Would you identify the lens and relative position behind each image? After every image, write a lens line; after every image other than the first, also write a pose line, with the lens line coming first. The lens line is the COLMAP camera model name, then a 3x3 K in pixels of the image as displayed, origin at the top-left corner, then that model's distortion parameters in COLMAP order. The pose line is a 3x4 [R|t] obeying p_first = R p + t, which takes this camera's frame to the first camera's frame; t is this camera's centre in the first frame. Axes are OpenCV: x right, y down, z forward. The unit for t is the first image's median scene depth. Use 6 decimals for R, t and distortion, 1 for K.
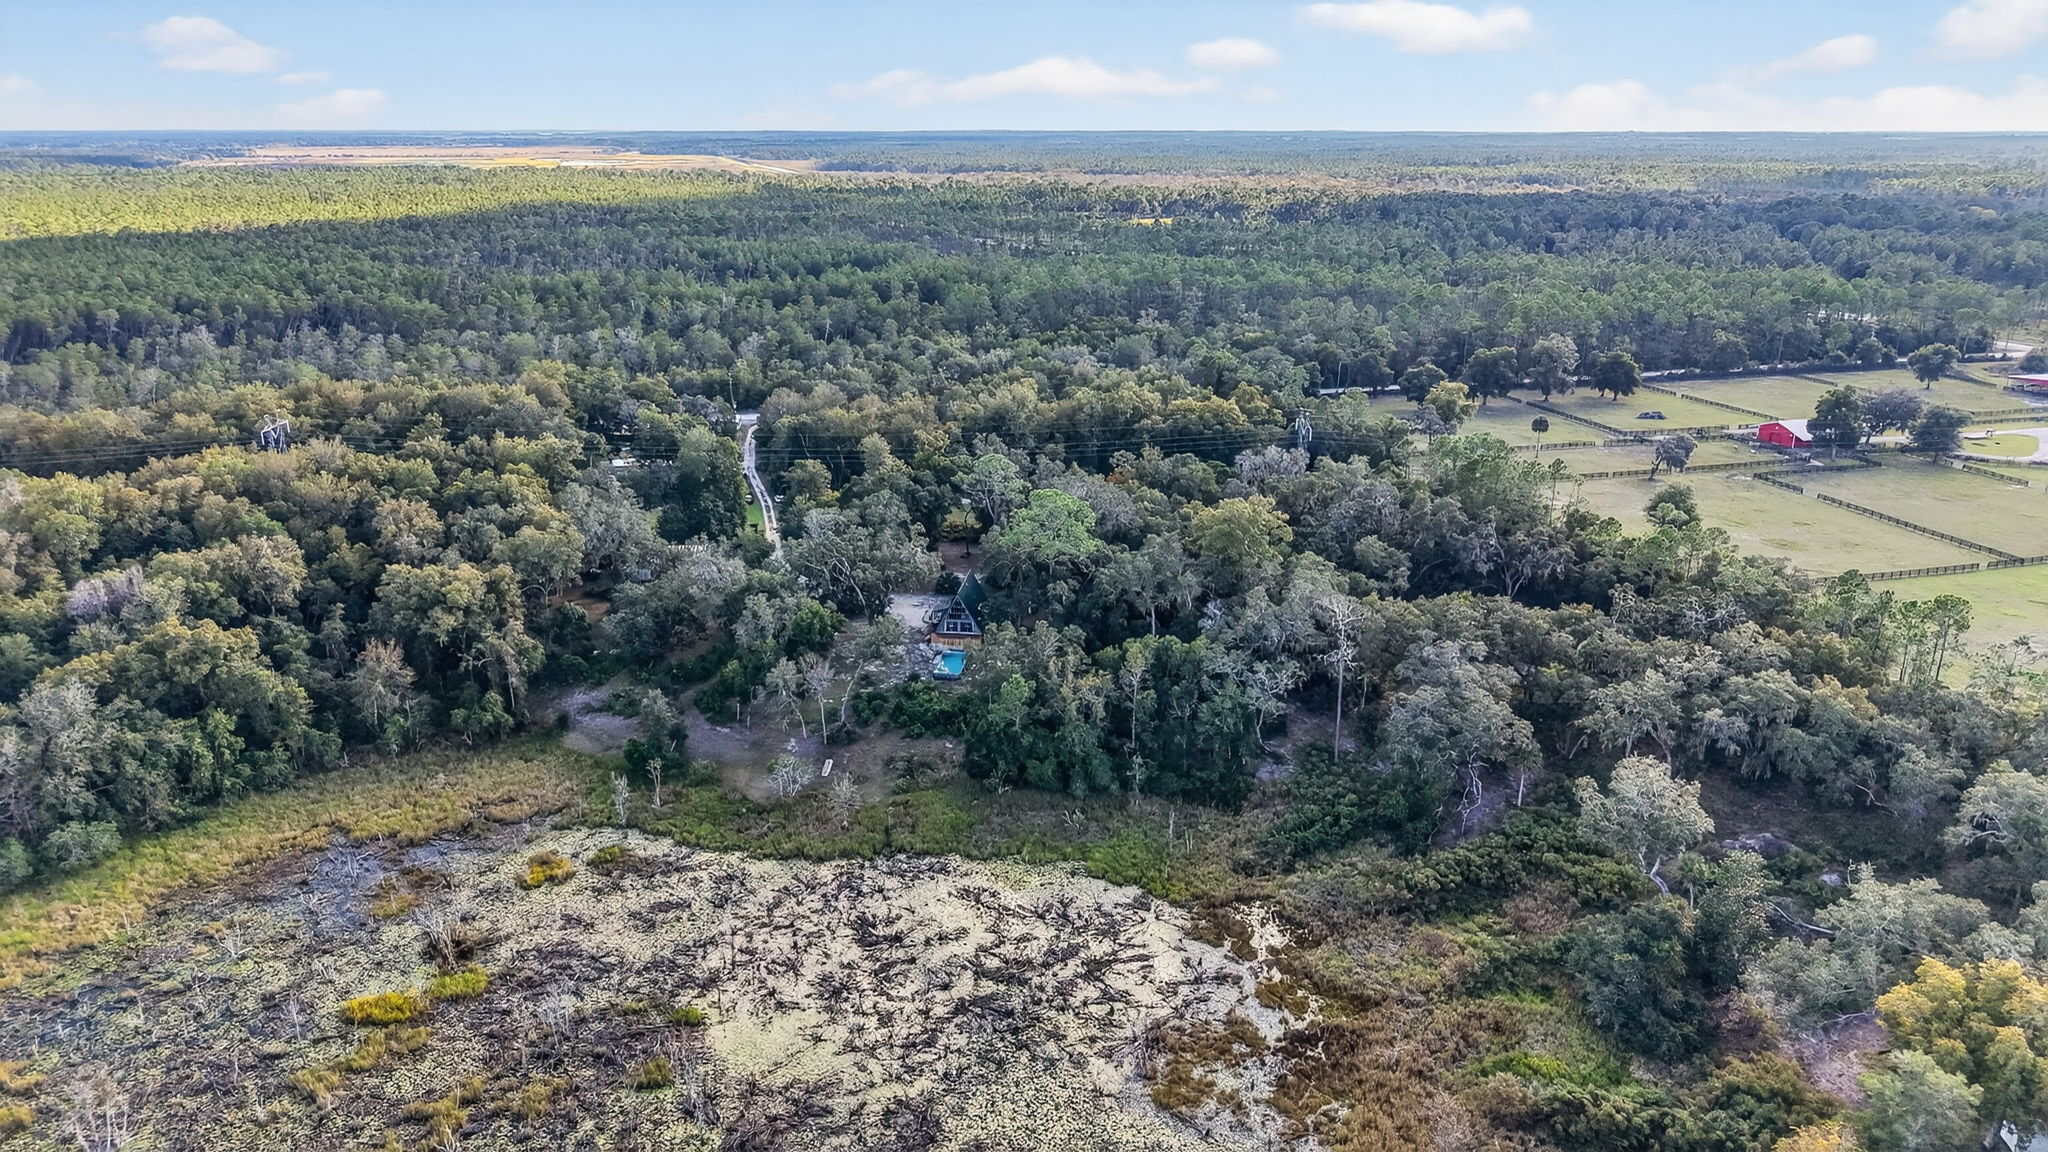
lens RADIAL K [[1344.1, 0, 1024.0], [0, 1344.1, 576.0], [0, 0, 1]] dist [-0.000712, -0.005120]
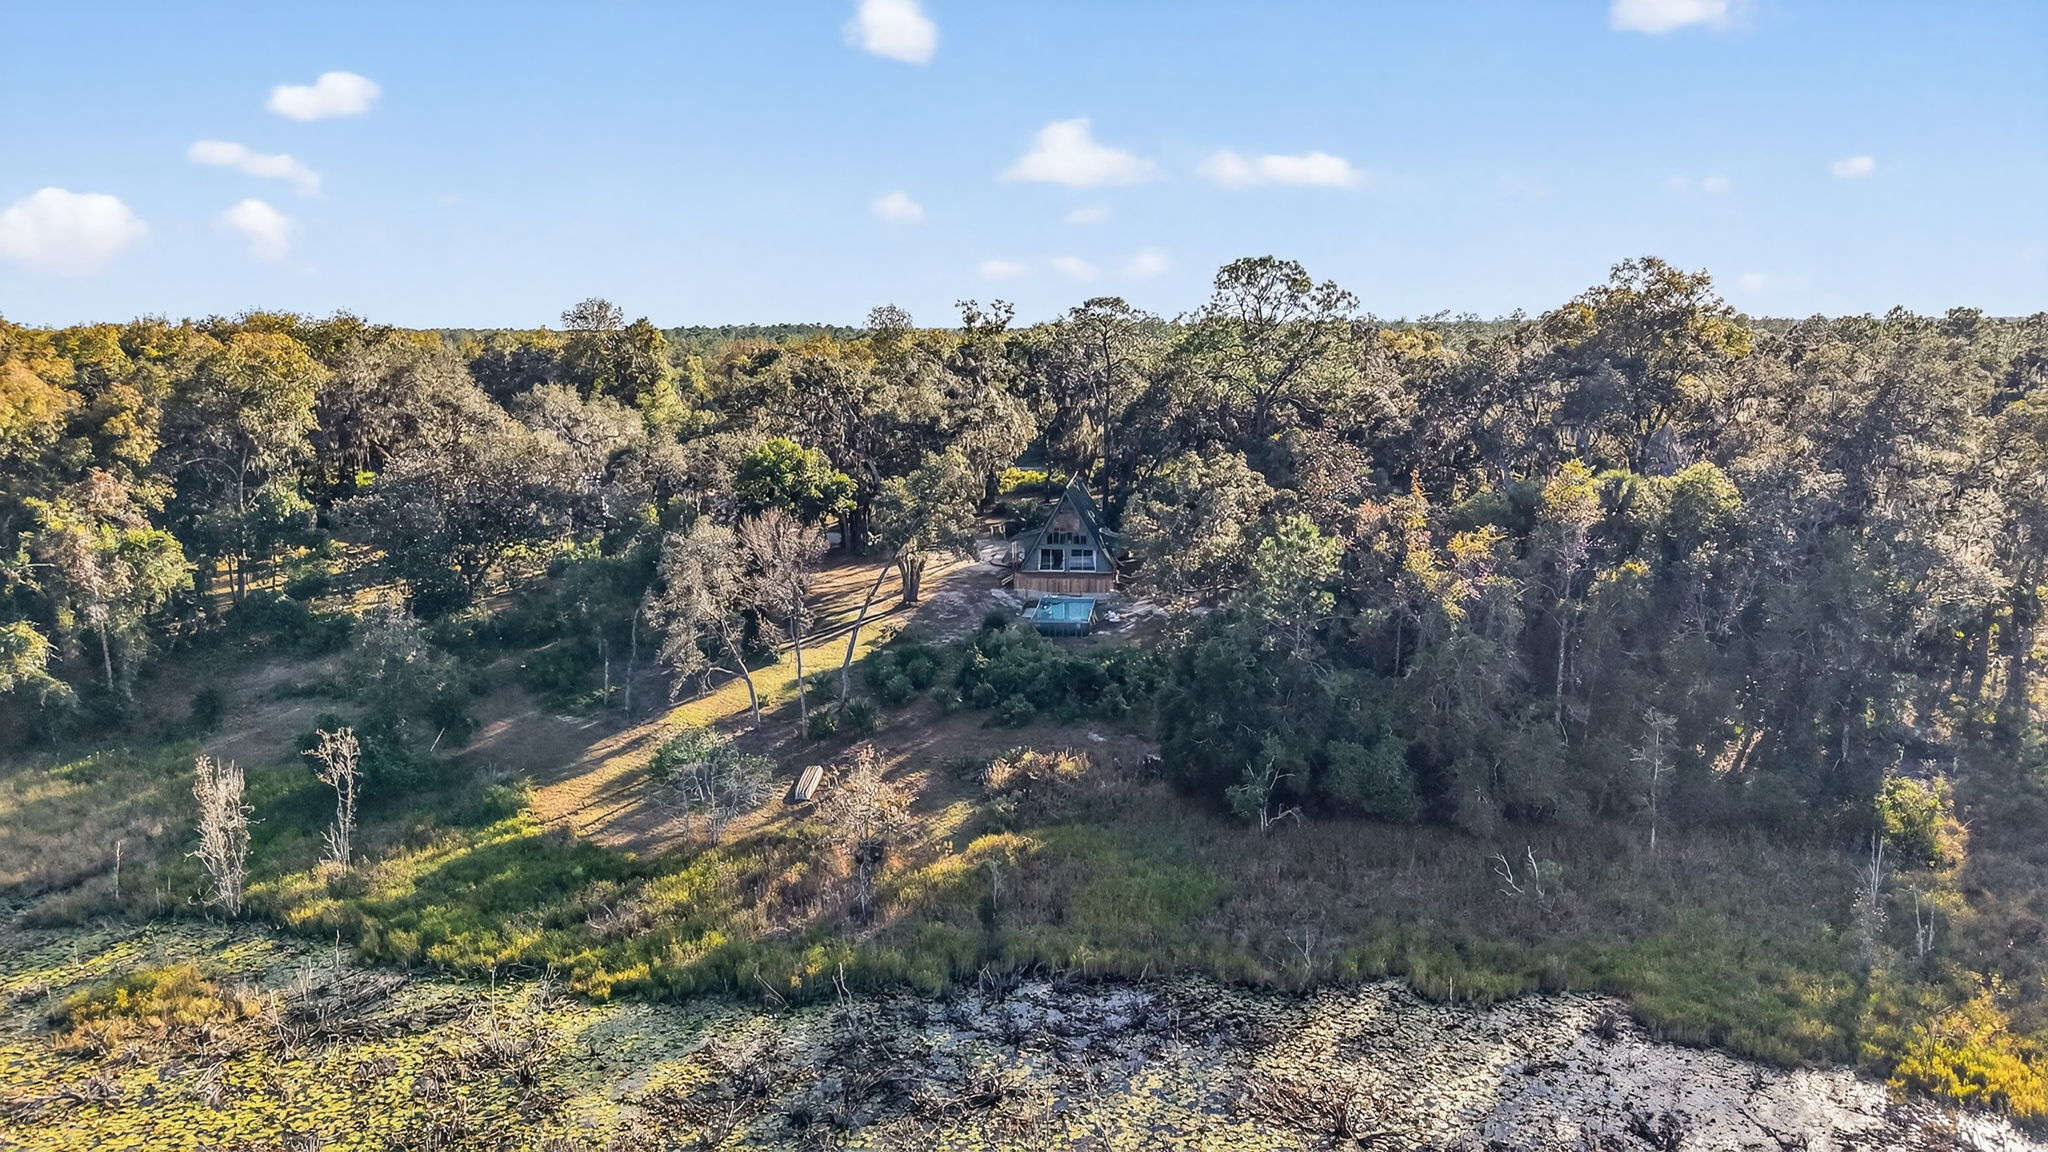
lens RADIAL K [[1344.1, 0, 1024.0], [0, 1344.1, 576.0], [0, 0, 1]] dist [-0.000712, -0.005120]
pose [[0.999801, -0.004674, 0.019377, -0.092870], [0.007402, 0.989664, -0.143215, 0.144614], [-0.018507, 0.143330, 0.989502, 0.614460]]
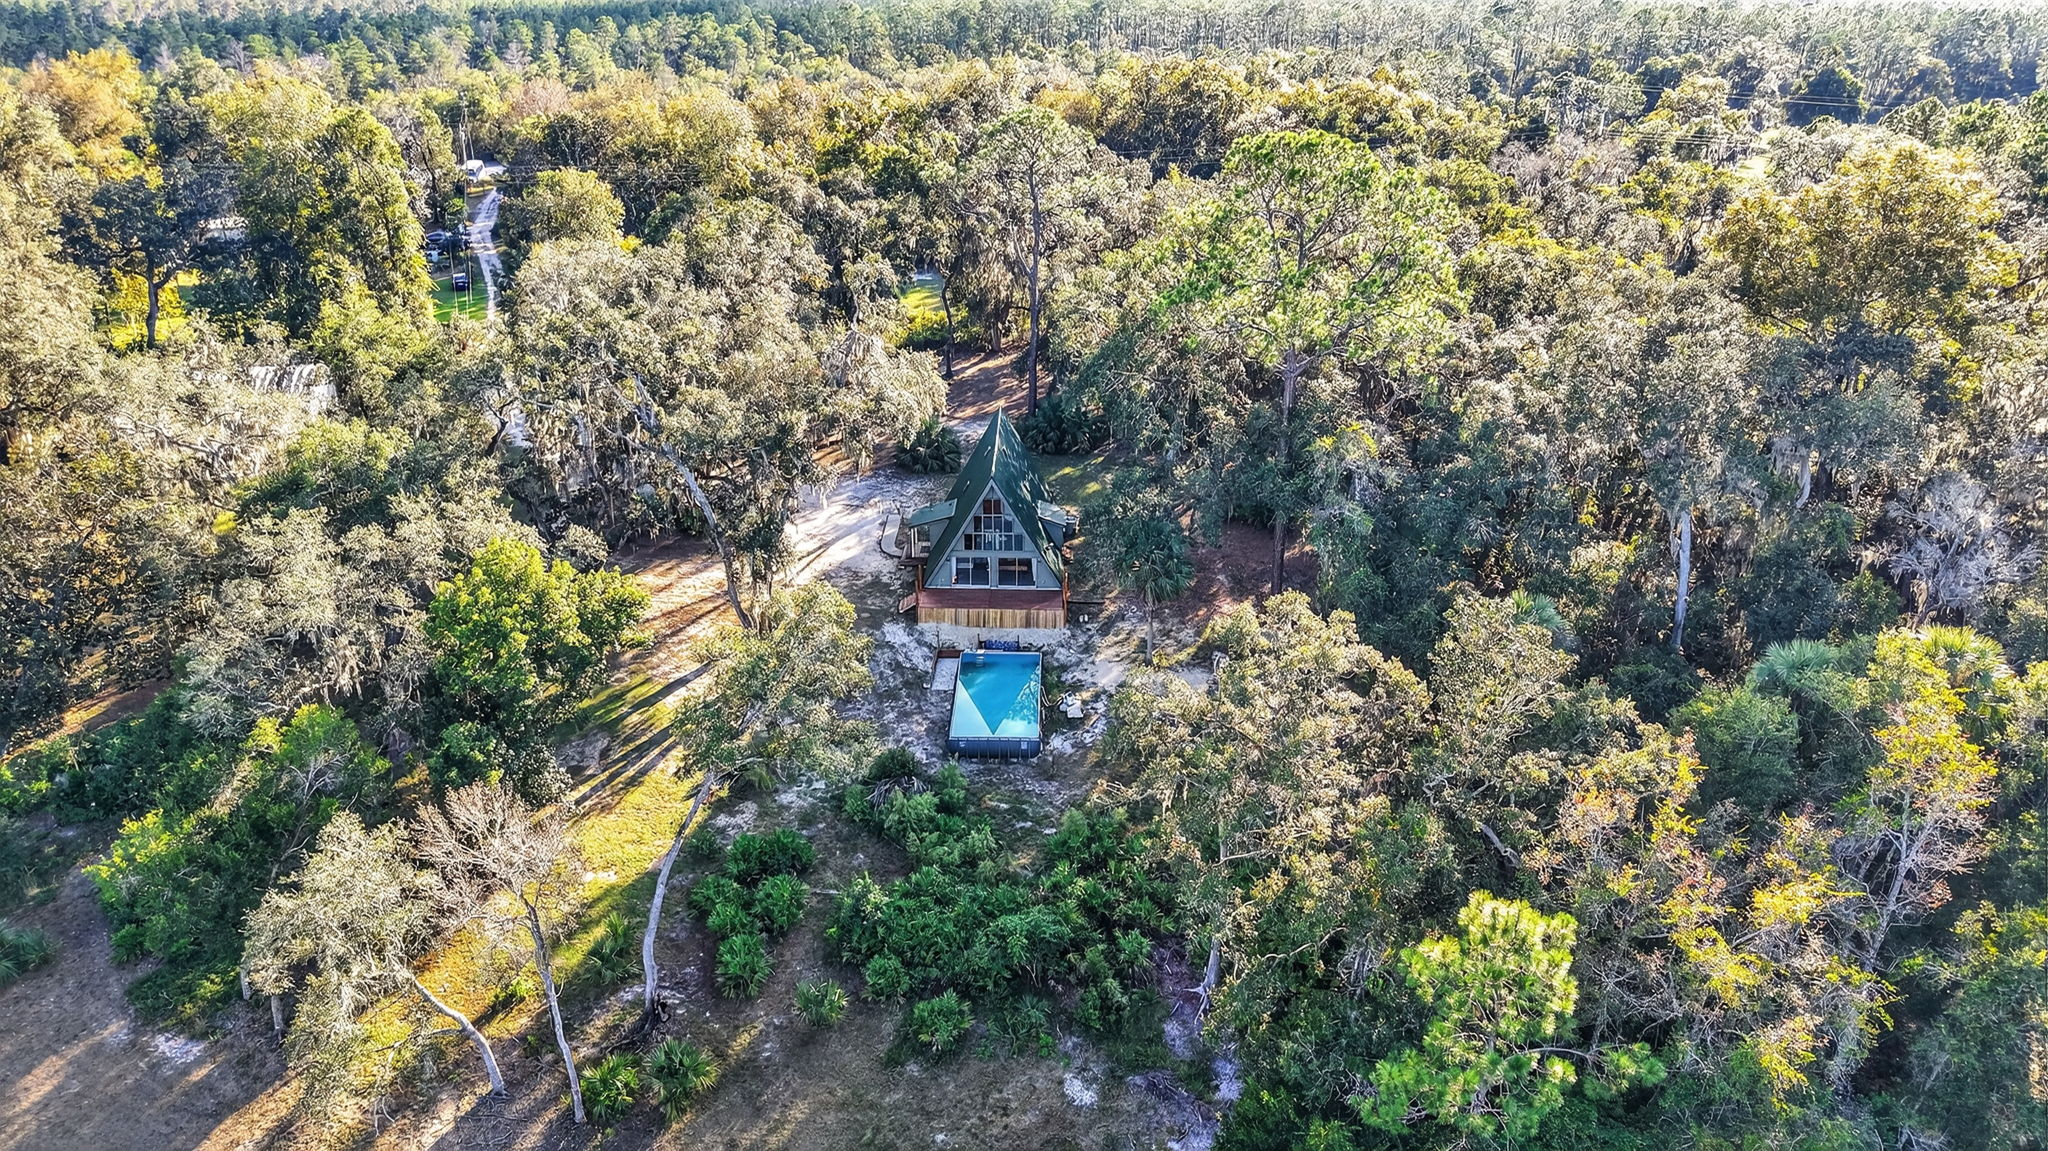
lens RADIAL K [[1344.1, 0, 1024.0], [0, 1344.1, 575.5], [0, 0, 1]] dist [-0.000712, -0.005120]
pose [[0.994275, -0.042788, 0.097915, -0.092930], [0.032092, 0.993598, 0.108321, 0.002252], [-0.101923, -0.104559, 0.989282, 0.812768]]
